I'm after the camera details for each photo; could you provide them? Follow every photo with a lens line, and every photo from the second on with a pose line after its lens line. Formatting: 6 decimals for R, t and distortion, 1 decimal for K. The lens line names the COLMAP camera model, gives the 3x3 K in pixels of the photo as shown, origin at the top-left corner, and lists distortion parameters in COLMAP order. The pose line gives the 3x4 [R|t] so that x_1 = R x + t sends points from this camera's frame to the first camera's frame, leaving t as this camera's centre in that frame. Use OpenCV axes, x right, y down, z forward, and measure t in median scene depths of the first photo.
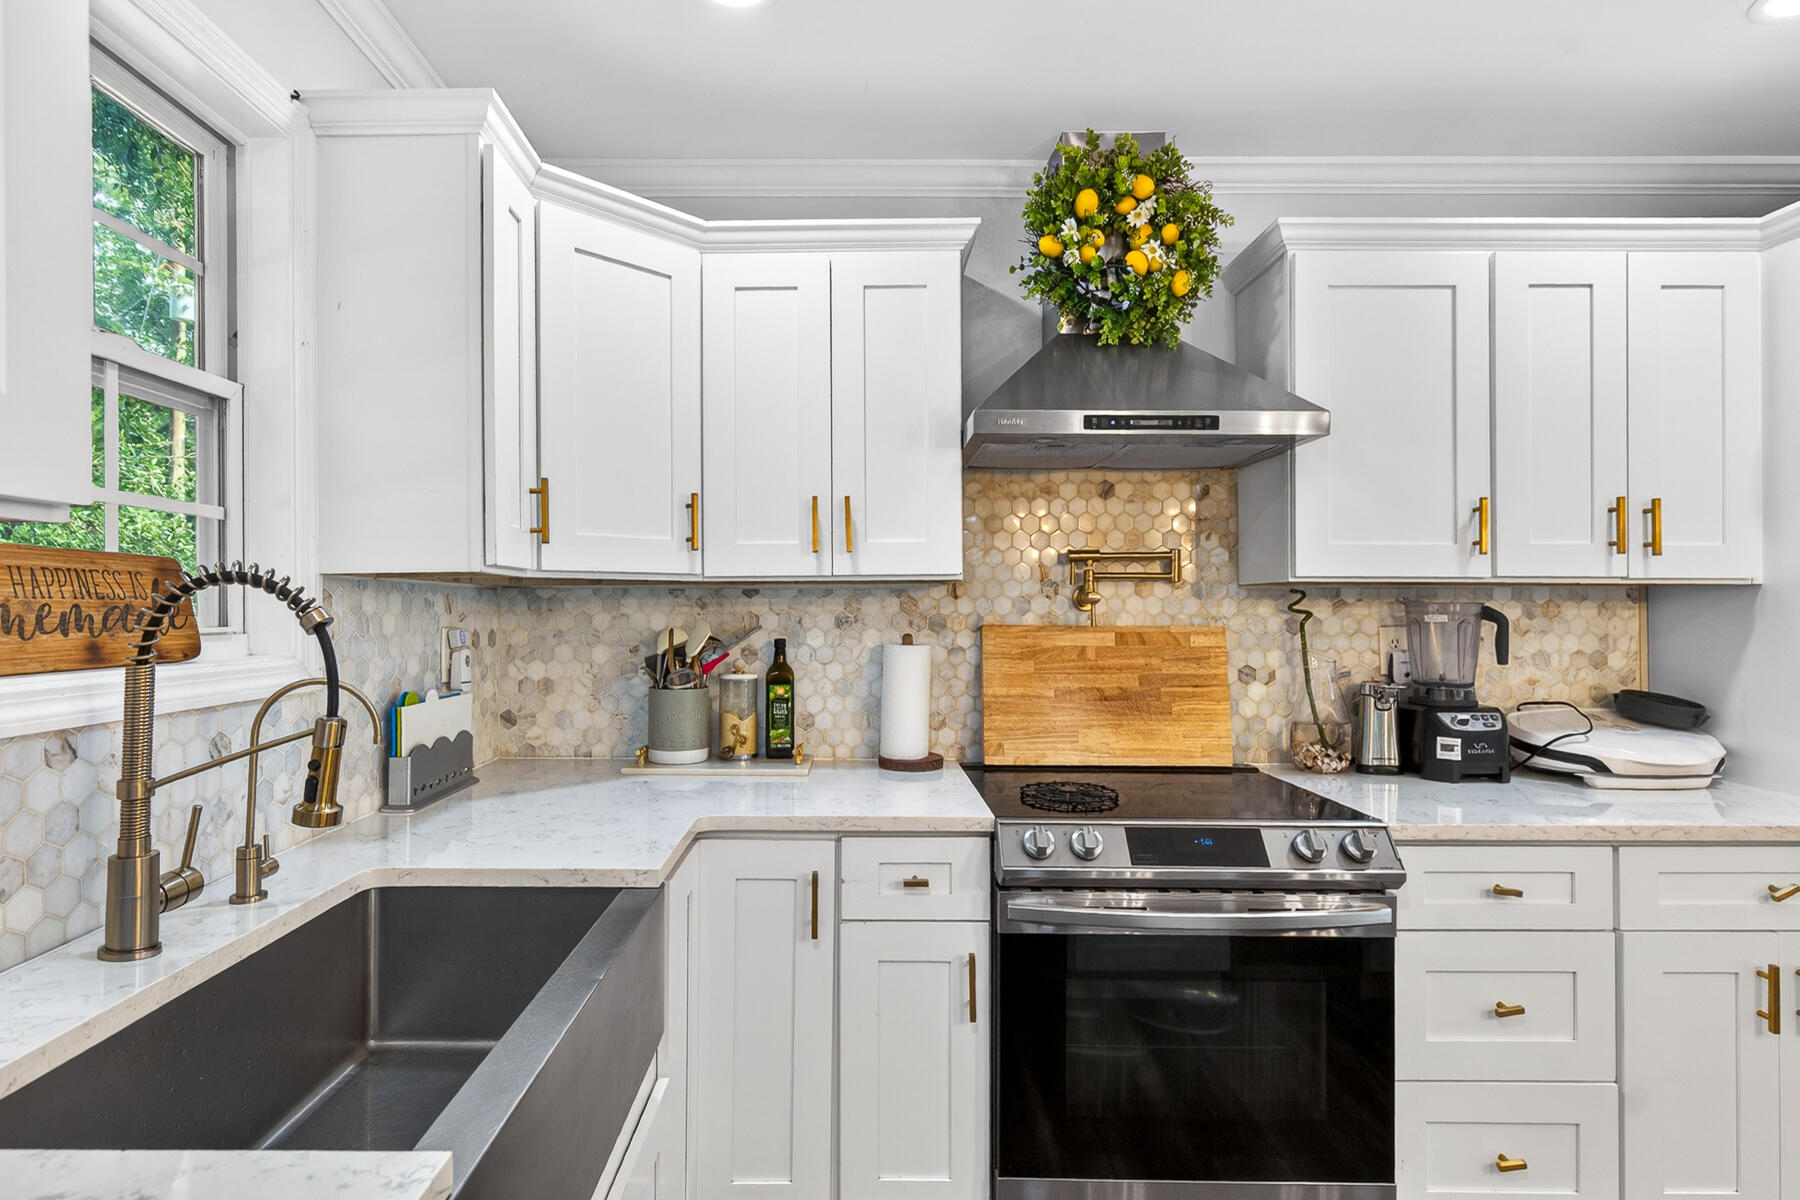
lens RADIAL K [[921.0, 0, 891.3], [0, 921.0, 597.7], [0, 0, 1]] dist [-0.000592, 0.000023]
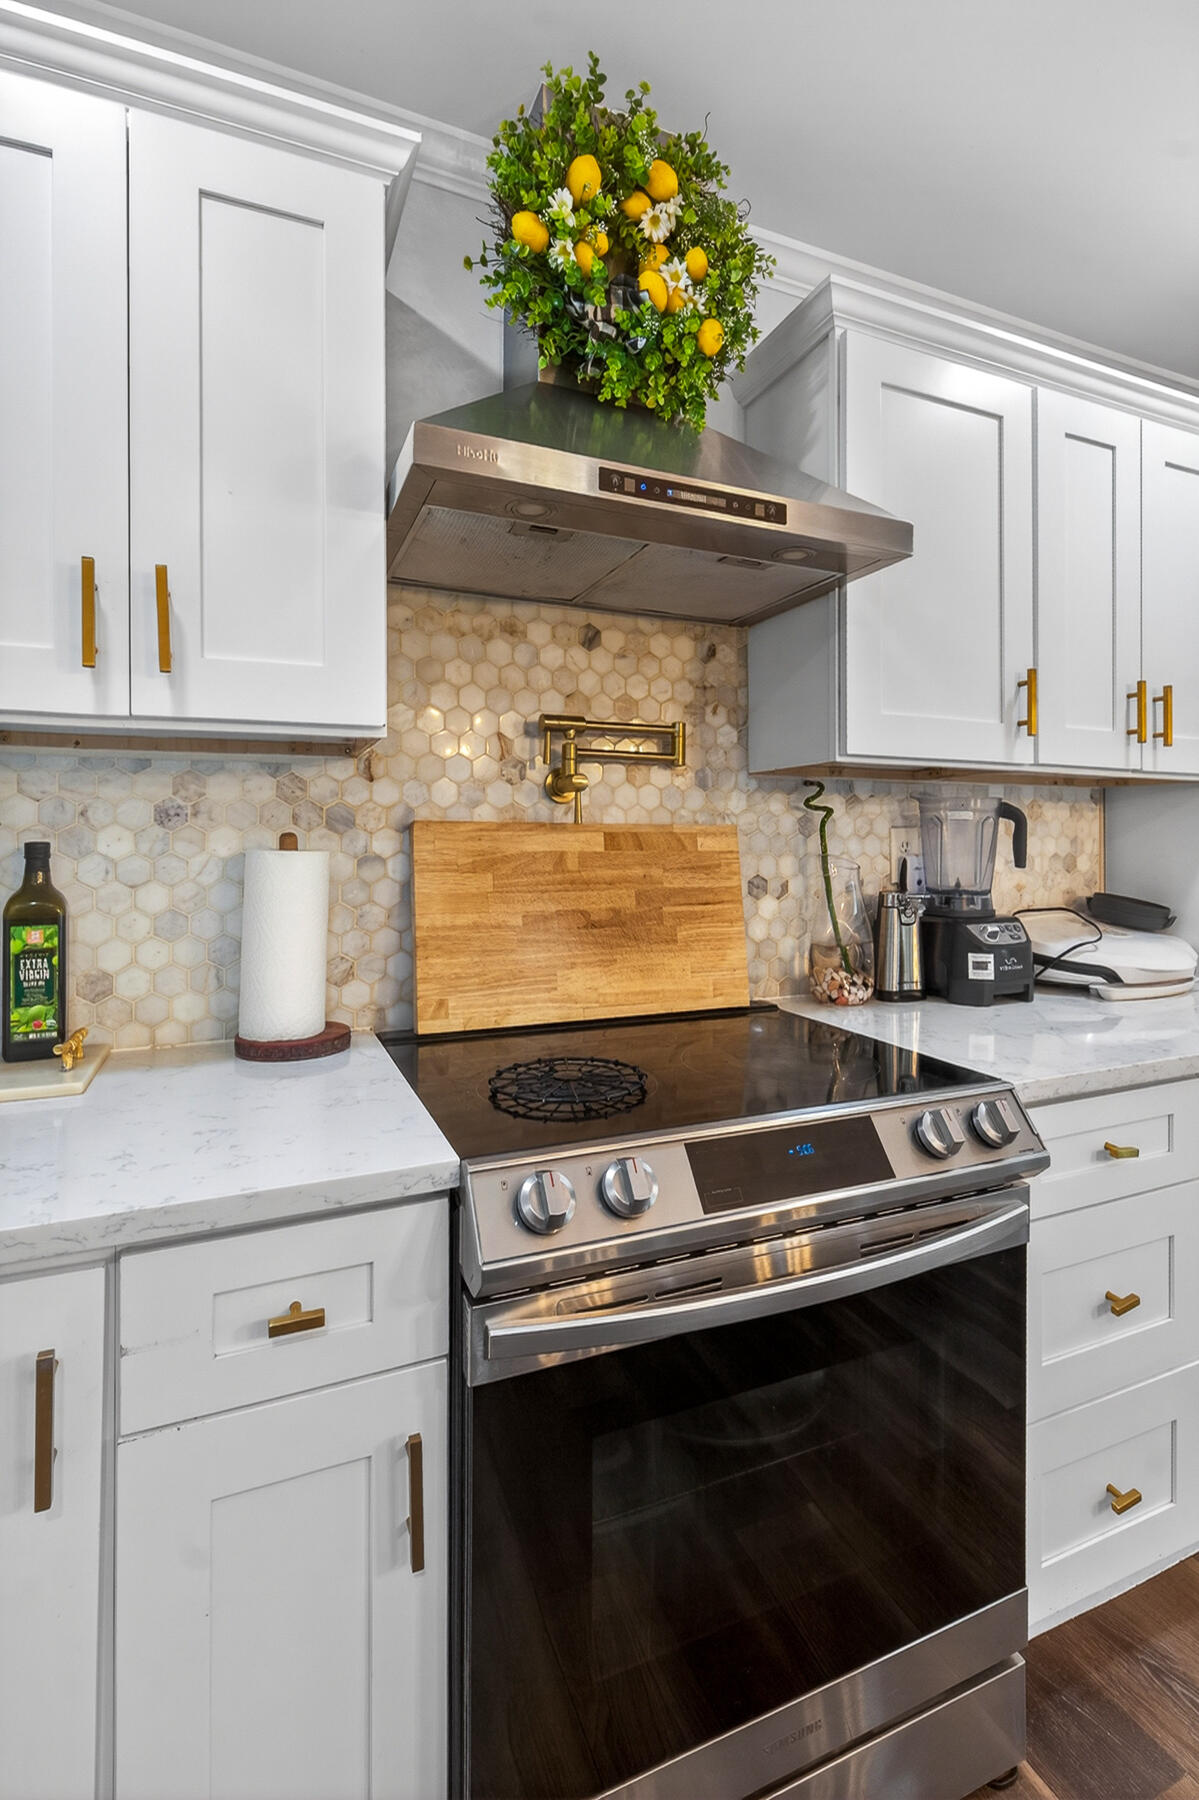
lens RADIAL K [[826.3, 0, 658.9], [0, 826.3, 834.6], [0, 0, 1]] dist [0.000183, 0.000208]
pose [[0.911251, 0.002087, 0.411847, 0.016009], [-0.004110, 0.999983, 0.004026, 0.037873], [-0.411832, -0.005361, 0.911244, 0.407126]]
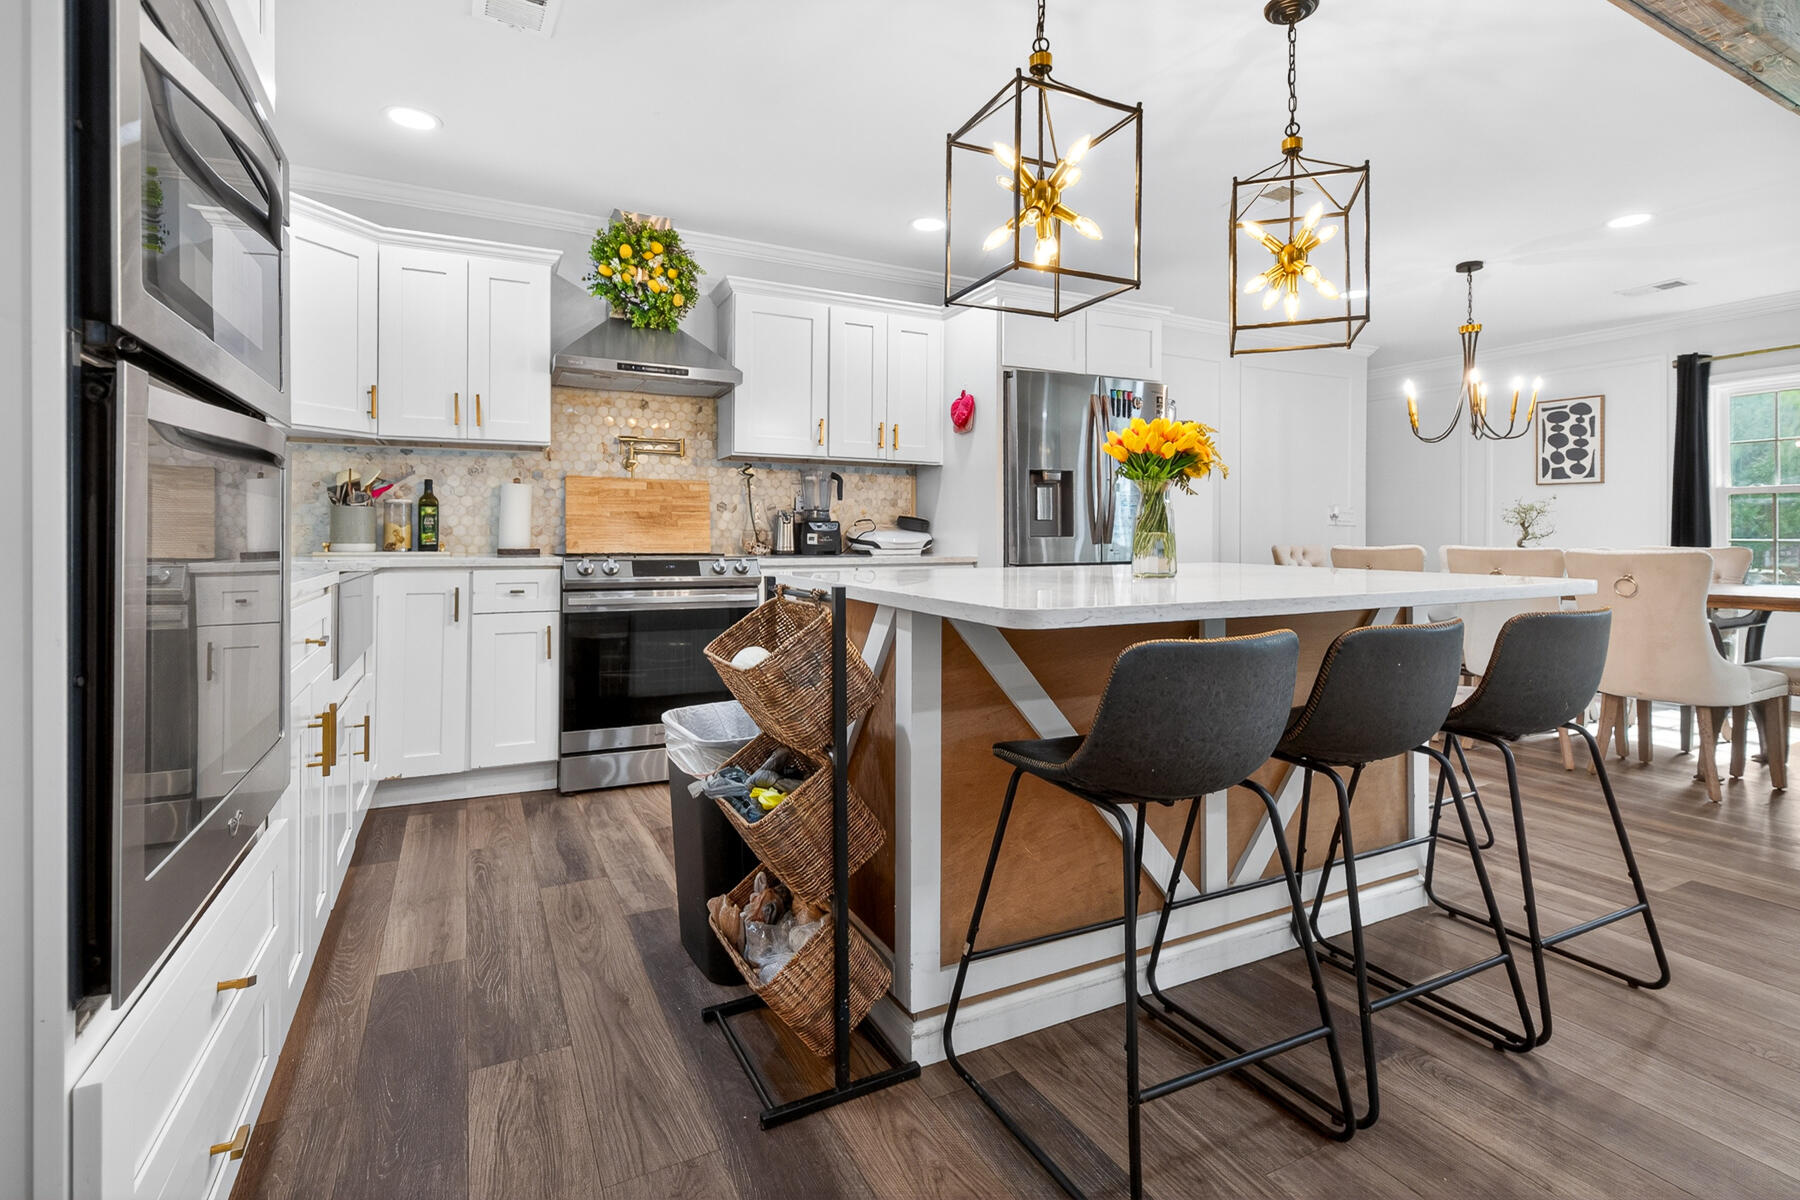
lens RADIAL K [[841.1, 0, 983.3], [0, 841.1, 523.2], [0, 0, 1]] dist [0.001131, 0.000164]
pose [[0.876513, 0.007536, 0.481319, 0.025767], [-0.003446, 0.999950, -0.009381, 0.138332], [-0.481366, 0.006564, 0.876495, -0.823132]]
